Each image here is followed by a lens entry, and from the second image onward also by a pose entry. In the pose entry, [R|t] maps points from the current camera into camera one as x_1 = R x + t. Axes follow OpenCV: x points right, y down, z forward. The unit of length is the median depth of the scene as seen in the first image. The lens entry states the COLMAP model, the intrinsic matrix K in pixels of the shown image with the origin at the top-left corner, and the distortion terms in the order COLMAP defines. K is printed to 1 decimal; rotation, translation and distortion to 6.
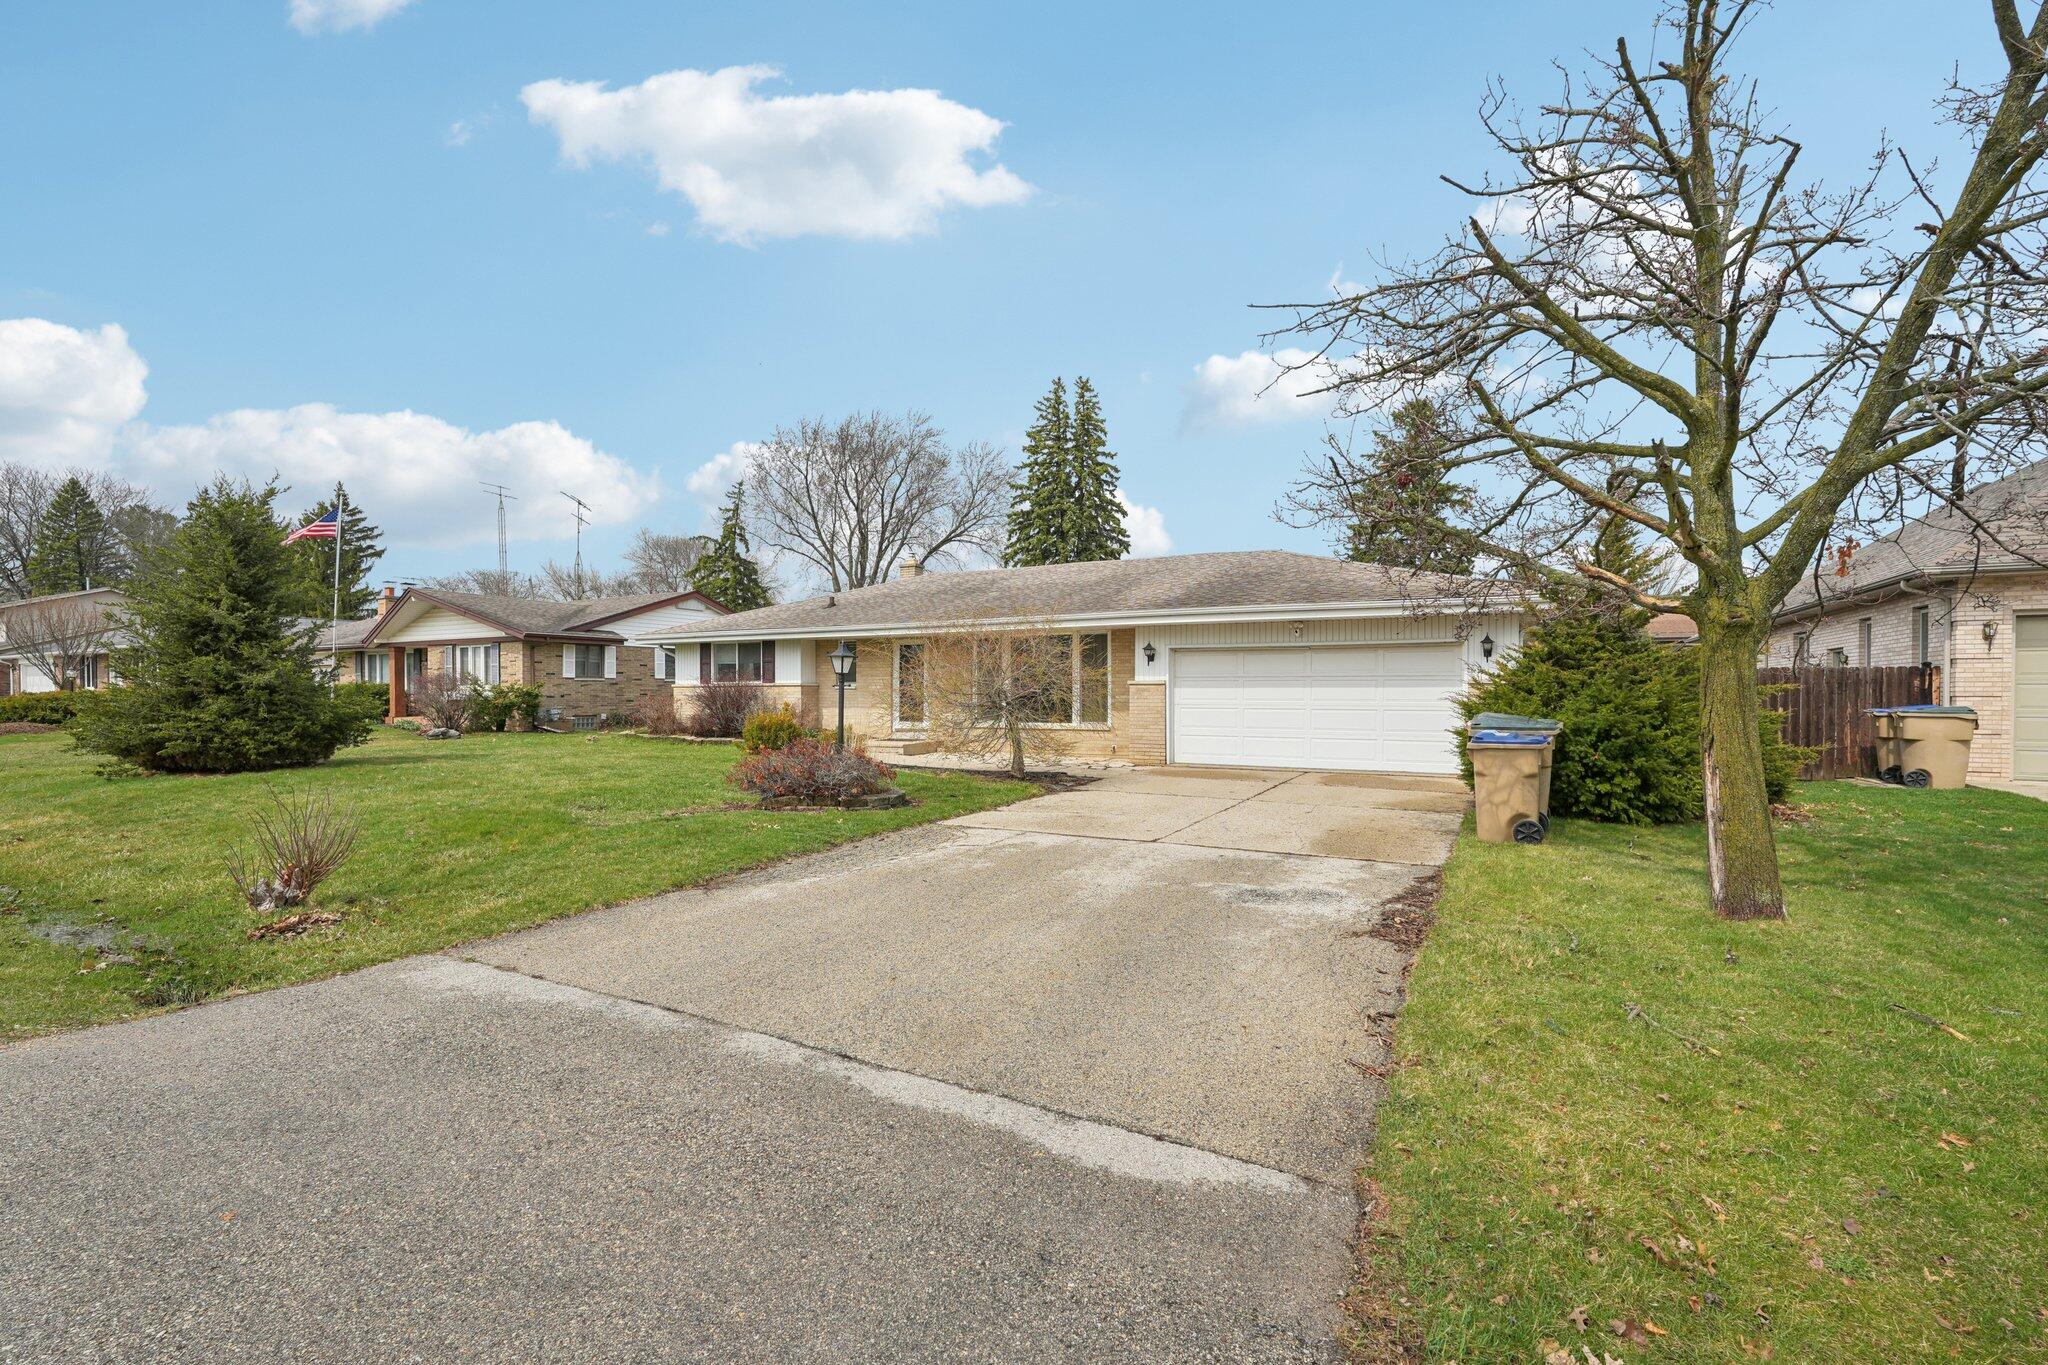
lens RADIAL K [[909.0, 0, 1038.5], [0, 909.0, 697.2], [0, 0, 1]] dist [-0.018247, 0.001951]
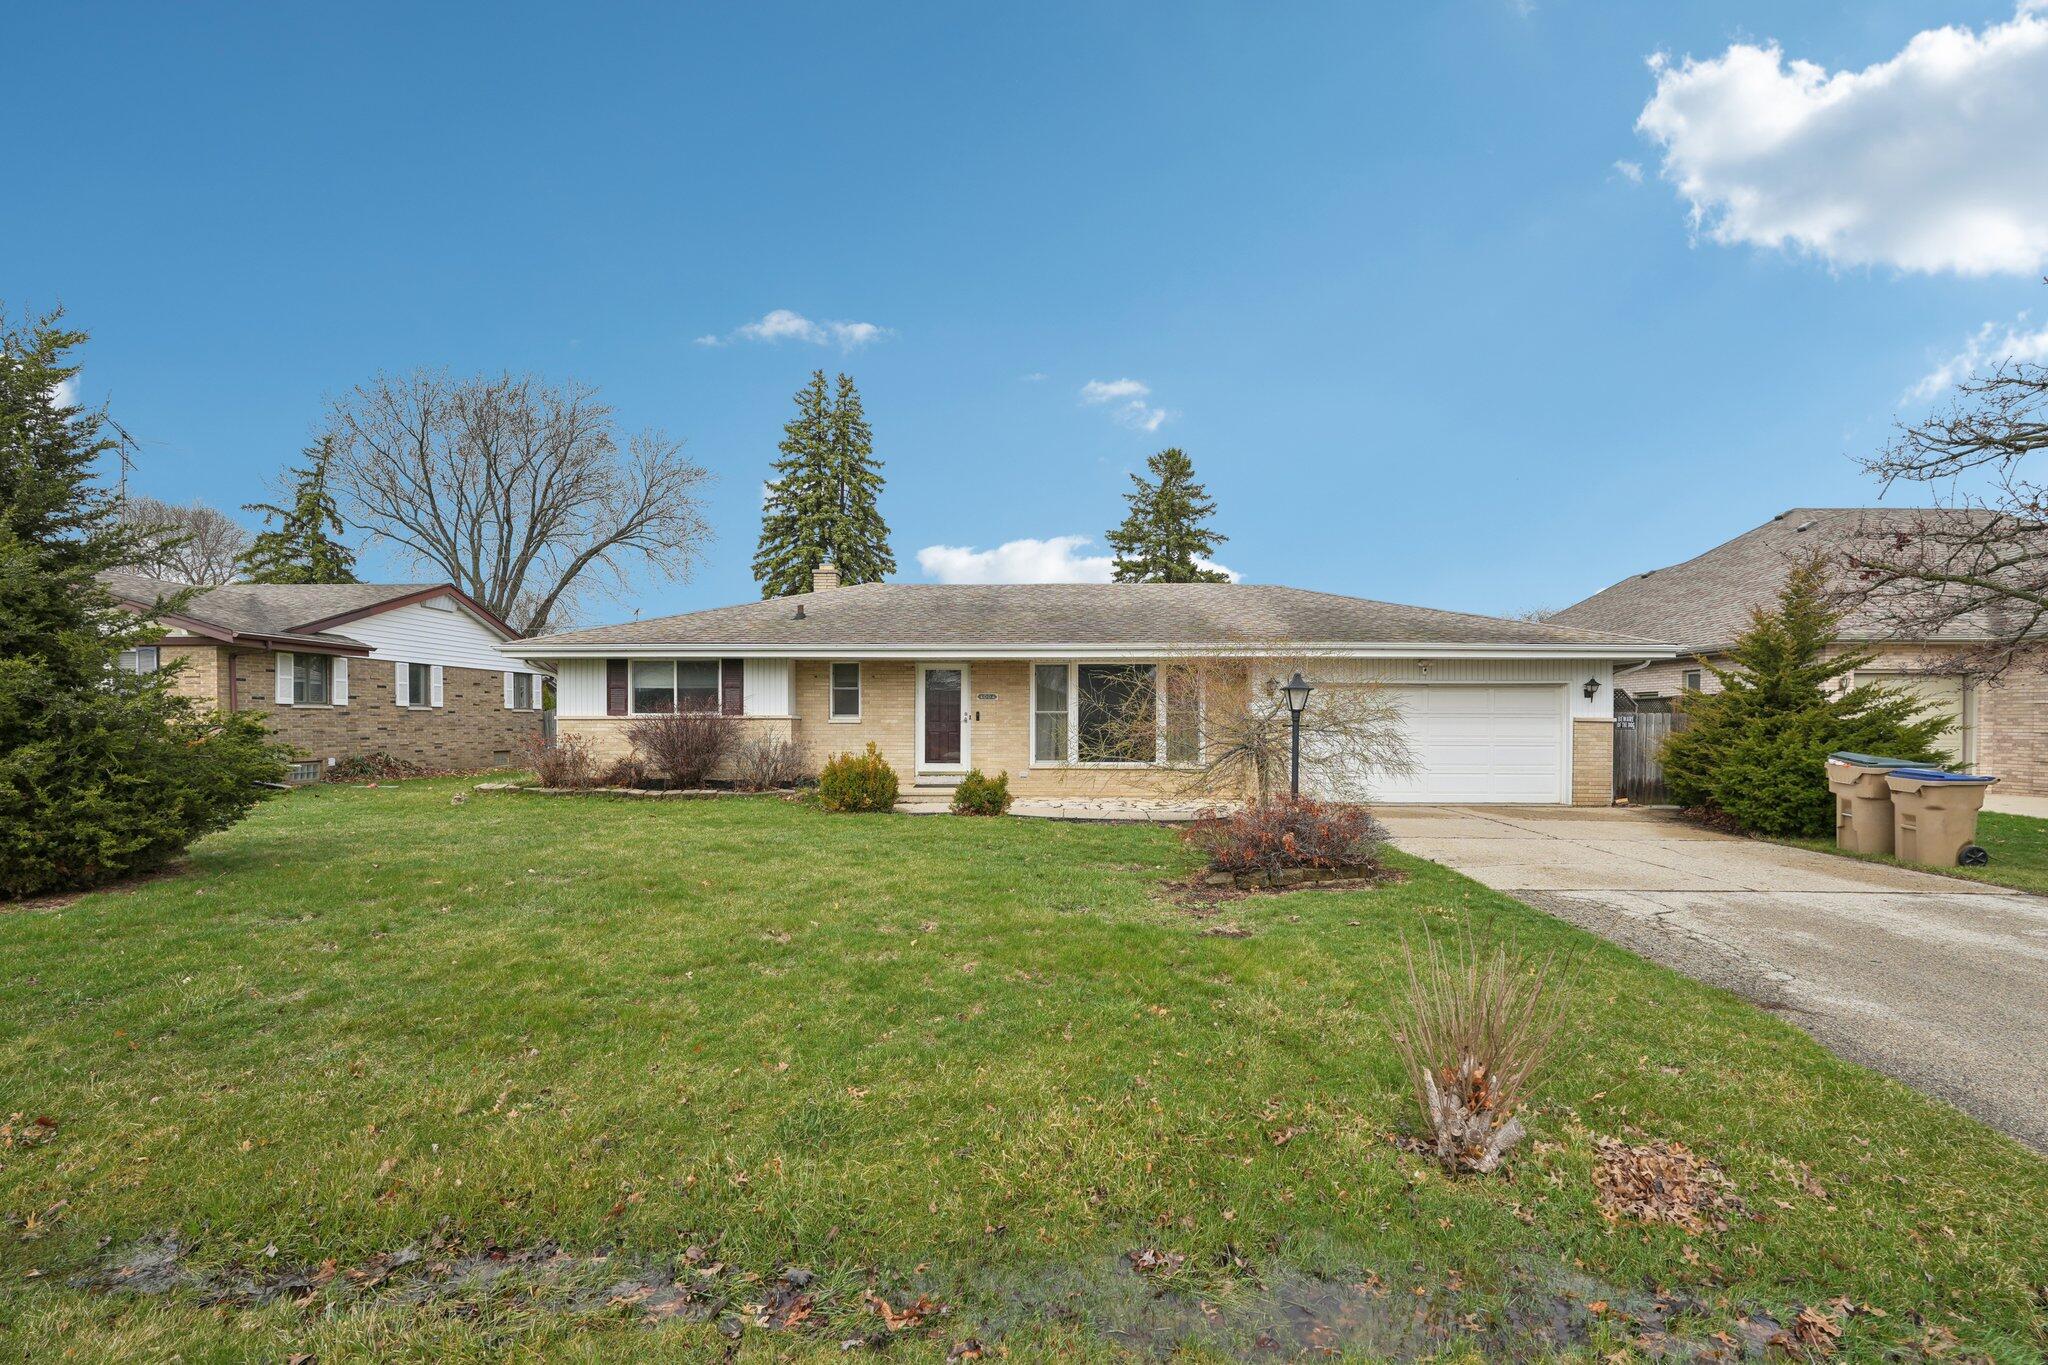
lens RADIAL K [[909.0, 0, 1046.4], [0, 909.0, 750.0], [0, 0, 1]] dist [-0.018247, 0.001951]
pose [[0.886690, -0.014331, 0.462143, -0.318397], [0.001298, 0.999593, 0.028505, -0.006037], [-0.462363, -0.024675, 0.886347, 0.159995]]
